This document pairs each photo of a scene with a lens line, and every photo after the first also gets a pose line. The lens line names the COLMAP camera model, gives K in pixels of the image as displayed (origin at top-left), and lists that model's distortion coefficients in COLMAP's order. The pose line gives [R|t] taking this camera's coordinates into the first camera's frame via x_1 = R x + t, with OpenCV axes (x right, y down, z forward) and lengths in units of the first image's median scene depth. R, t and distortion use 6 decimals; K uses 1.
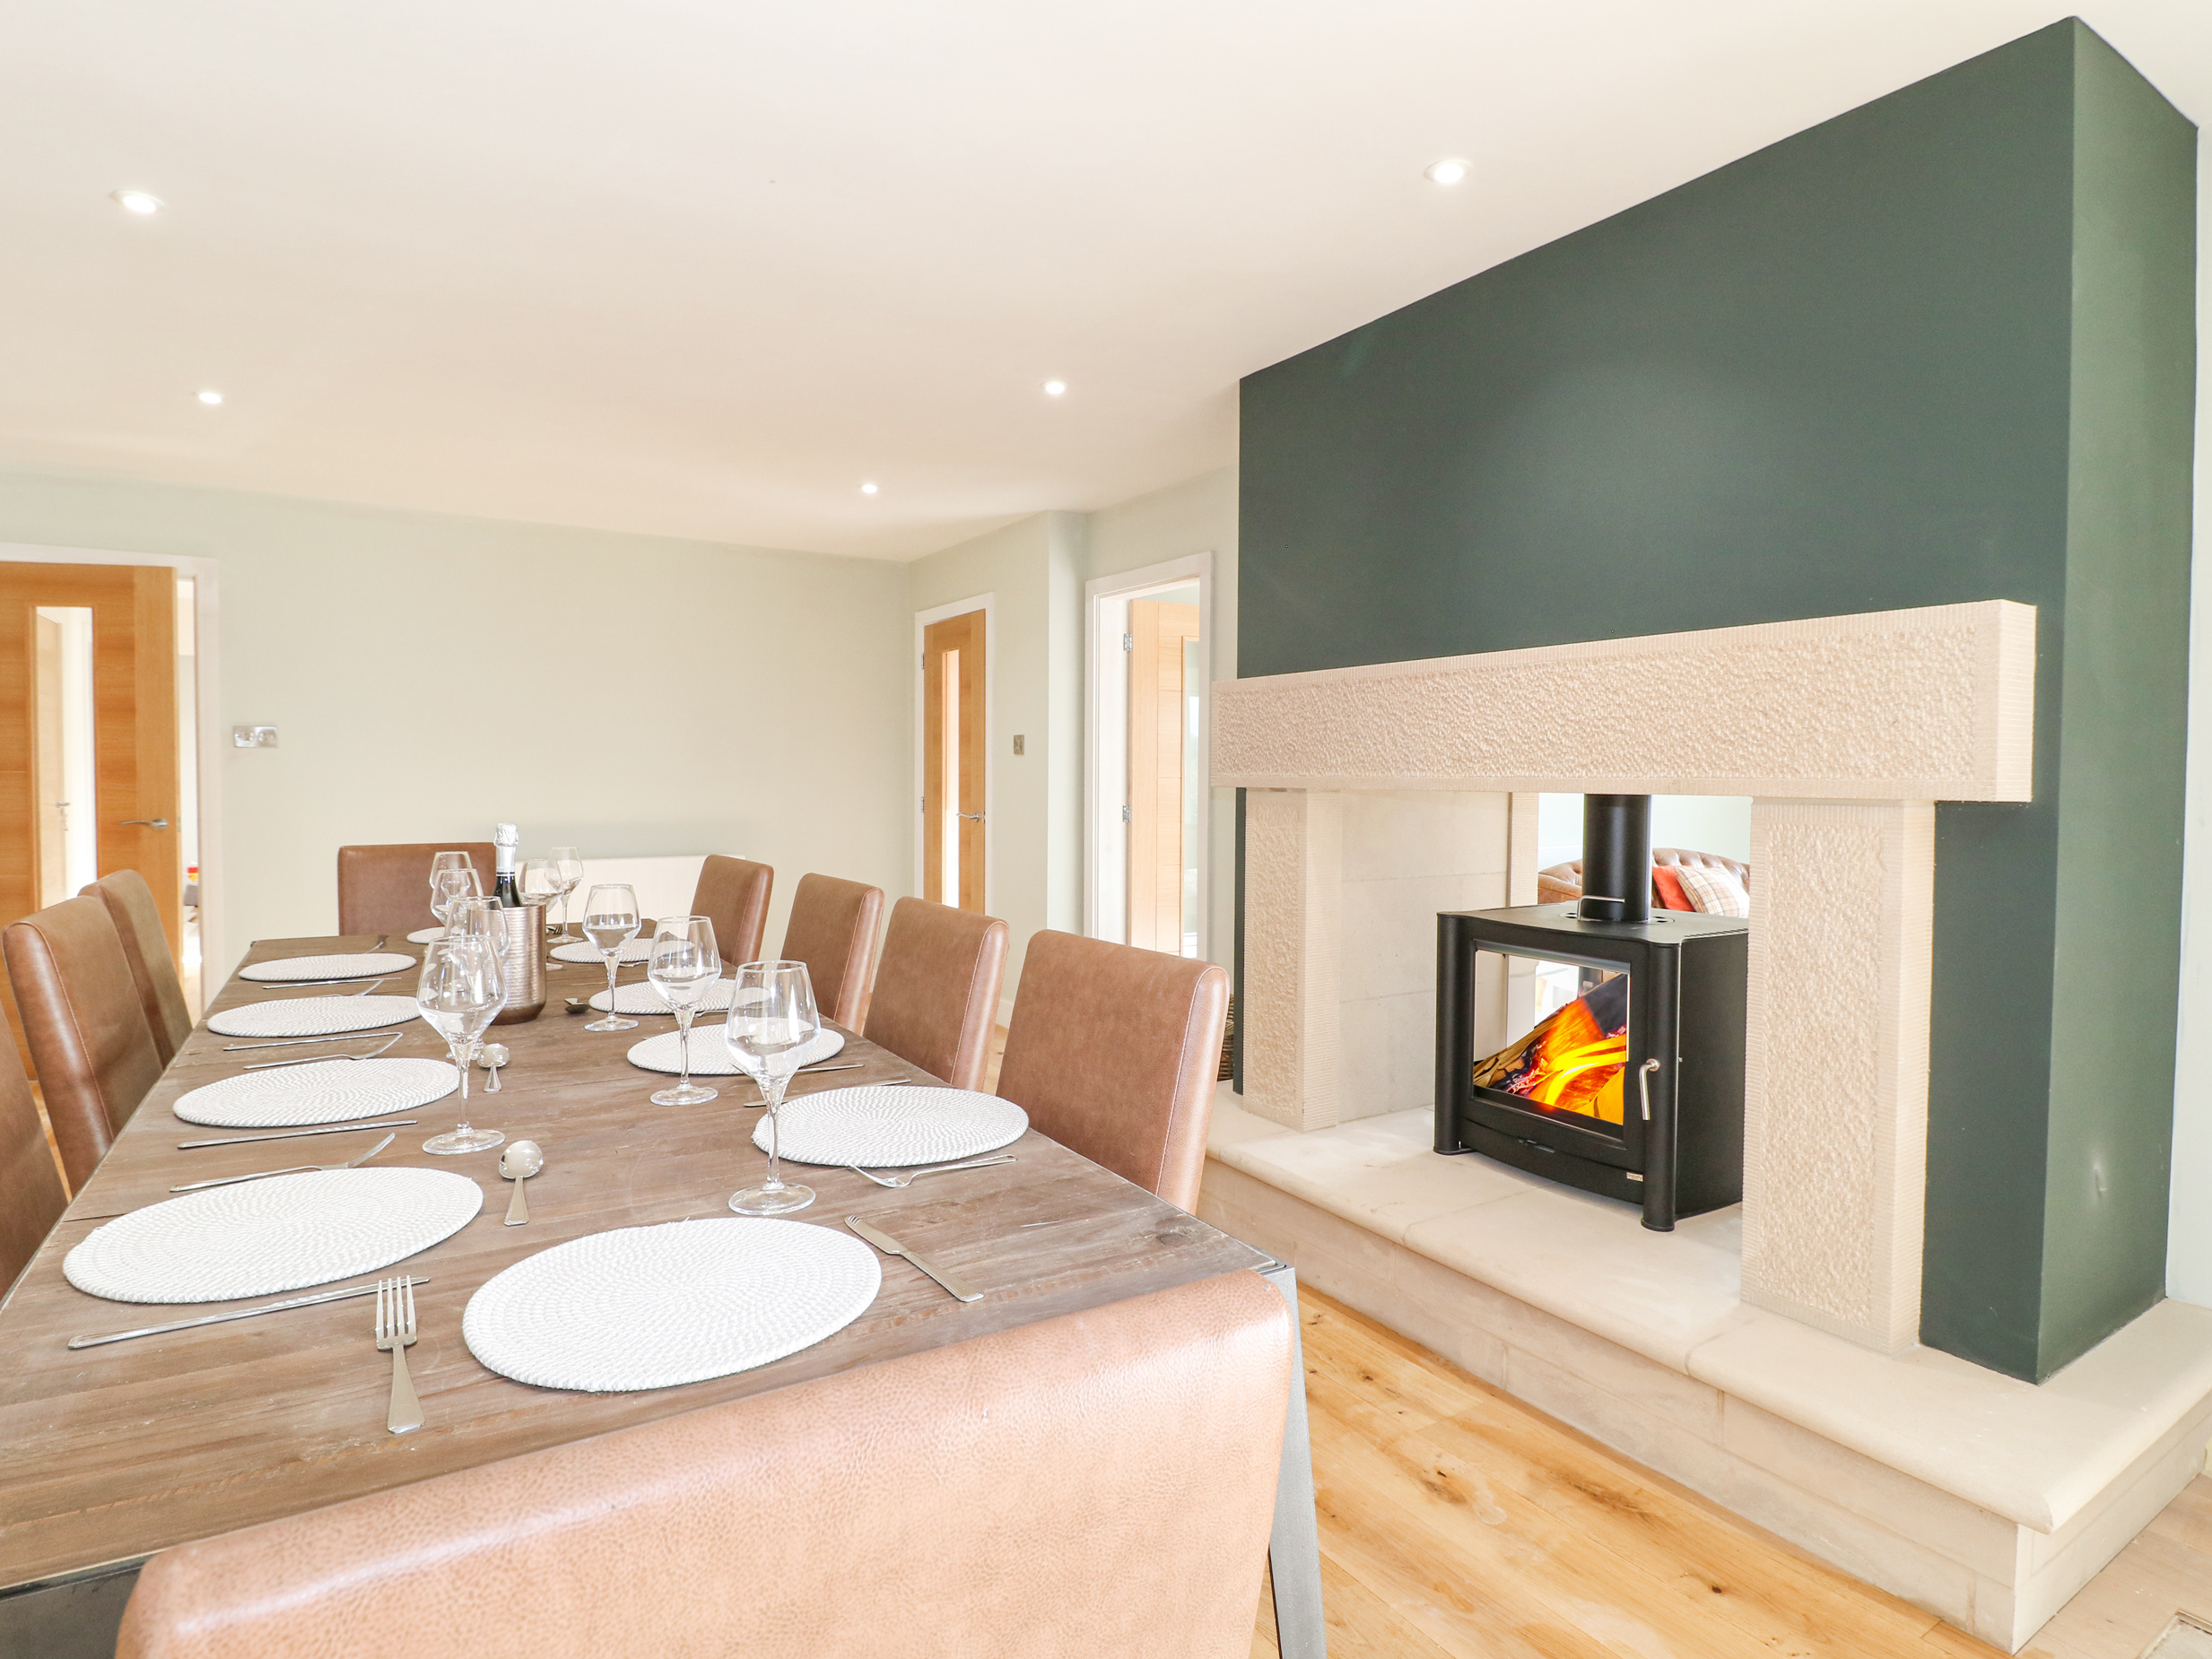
lens RADIAL K [[1151.0, 0, 1165.1], [0, 1151.0, 817.5], [0, 0, 1]] dist [-0.010805, -0.002202]
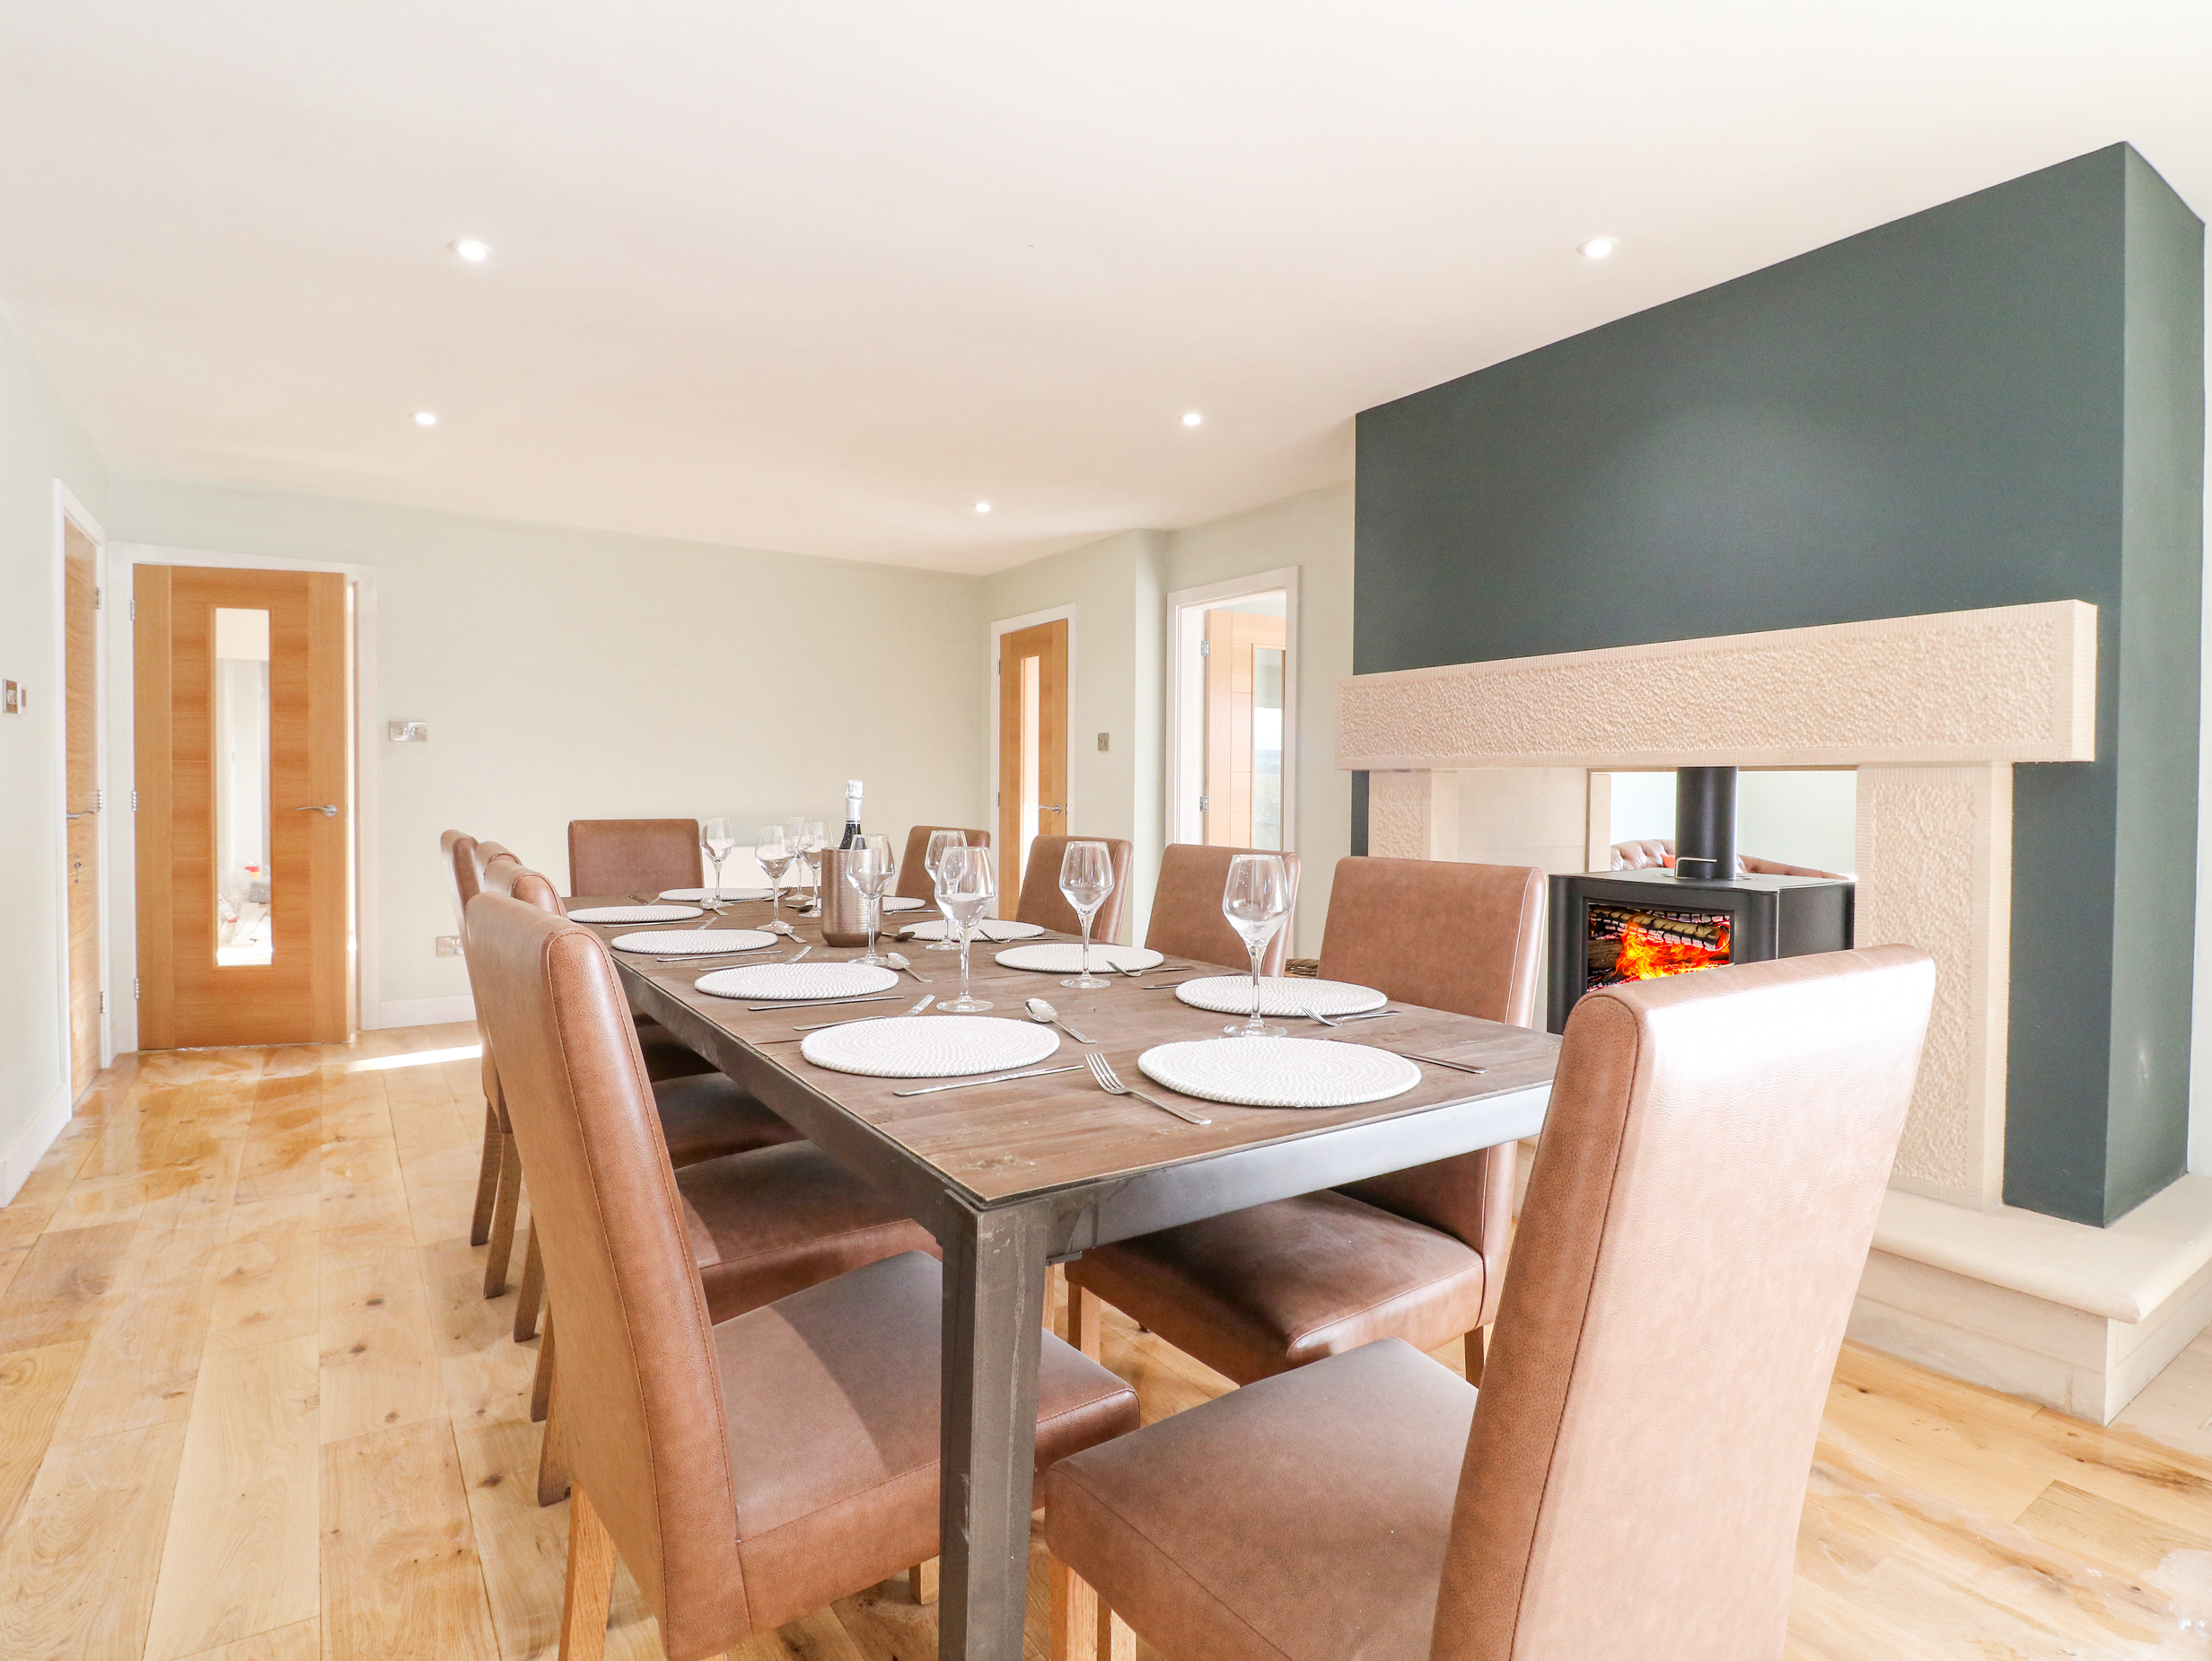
lens RADIAL K [[1151.2, 0, 1103.2], [0, 1151.2, 830.4], [0, 0, 1]] dist [-0.010805, -0.002202]
pose [[0.999561, -0.000525, 0.029628, -0.312663], [0.000829, 0.999947, -0.010269, 0.063104], [-0.029621, 0.010289, 0.999508, -0.185815]]
